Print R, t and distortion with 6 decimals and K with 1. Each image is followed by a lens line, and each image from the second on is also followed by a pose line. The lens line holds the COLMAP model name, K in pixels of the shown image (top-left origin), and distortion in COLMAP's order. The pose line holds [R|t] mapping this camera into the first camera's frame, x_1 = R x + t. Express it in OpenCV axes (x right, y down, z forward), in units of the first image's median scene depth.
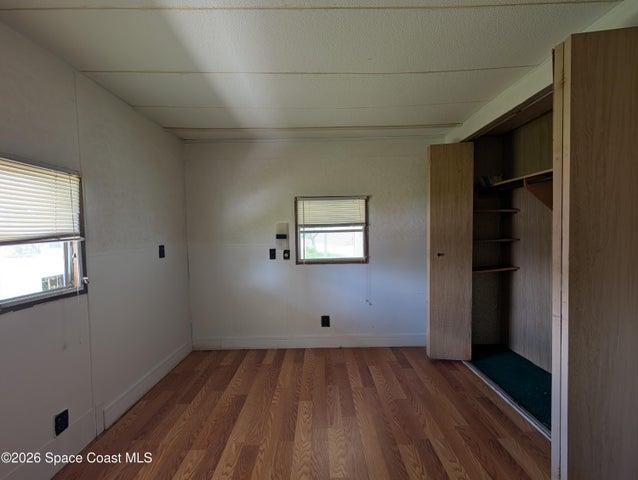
lens RADIAL K [[241.7, 0, 320.0], [0, 241.7, 241.3], [0, 0, 1]] dist [-0.000732, -0.000266]
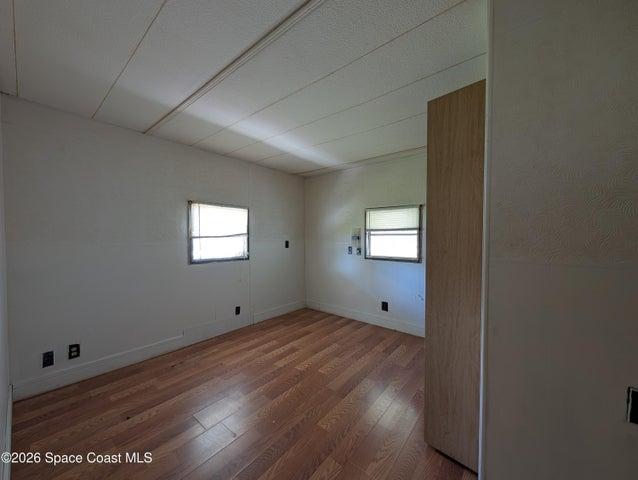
lens RADIAL K [[241.7, 0, 320.0], [0, 241.7, 241.3], [0, 0, 1]] dist [-0.000732, -0.000266]
pose [[0.773589, 0.034615, -0.632742, 0.569263], [-0.040476, 0.999167, 0.005175, 0.000975], [0.632394, 0.021608, 0.774345, -0.199684]]
